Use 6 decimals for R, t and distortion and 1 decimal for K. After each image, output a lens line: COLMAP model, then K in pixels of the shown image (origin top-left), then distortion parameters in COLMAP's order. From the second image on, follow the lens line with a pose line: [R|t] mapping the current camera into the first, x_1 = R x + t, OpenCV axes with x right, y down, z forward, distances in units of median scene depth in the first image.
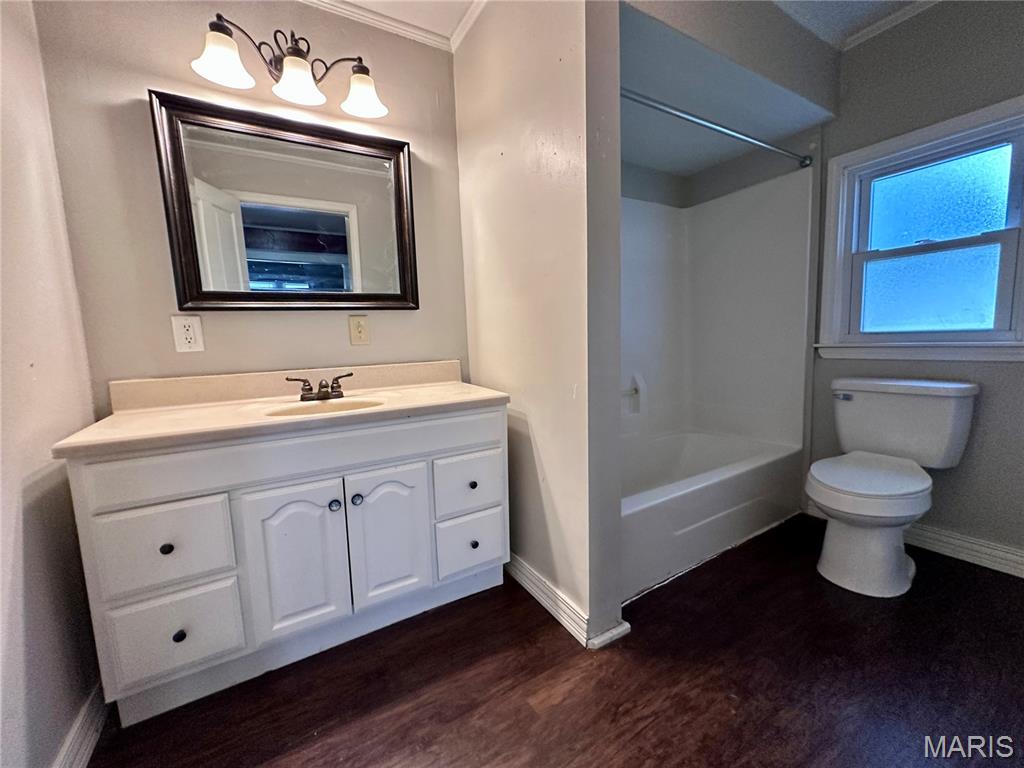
lens RADIAL K [[408.5, 0, 511.8], [0, 408.5, 383.2], [0, 0, 1]] dist [-0.004000, 0.000472]
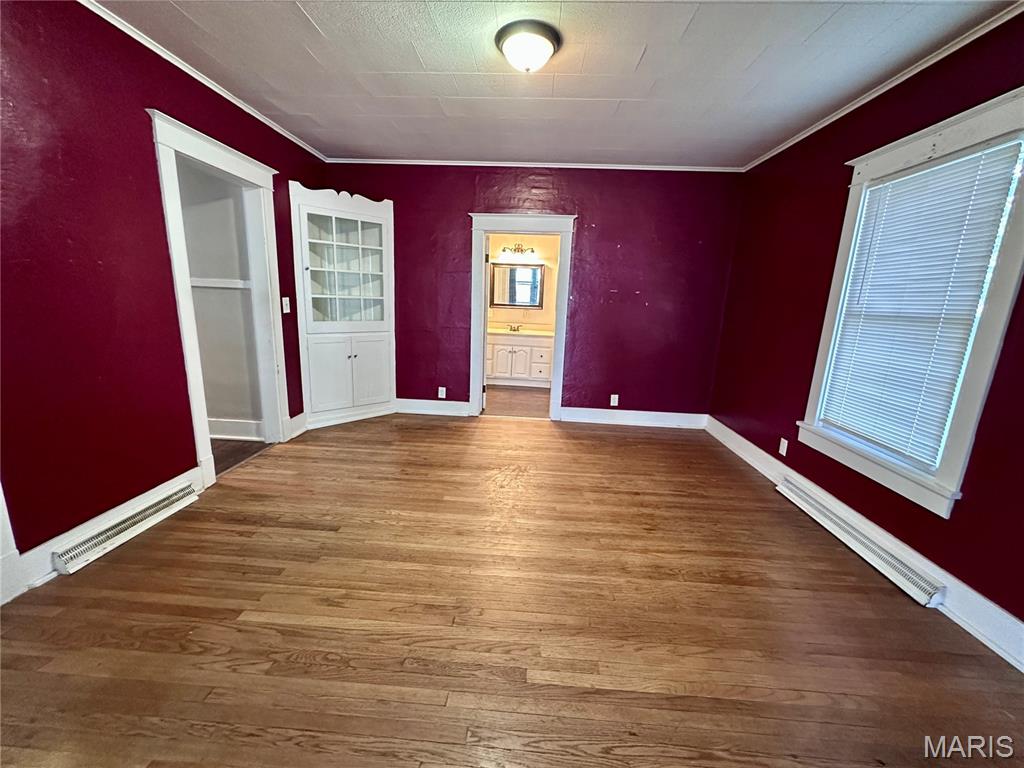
lens RADIAL K [[408.5, 0, 510.7], [0, 408.5, 384.5], [0, 0, 1]] dist [-0.004000, 0.000472]
pose [[0.827018, 0.187616, -0.529944, 2.139397], [-0.137723, 0.981558, 0.132574, 0.032778], [0.545044, -0.036655, 0.837606, -2.974596]]
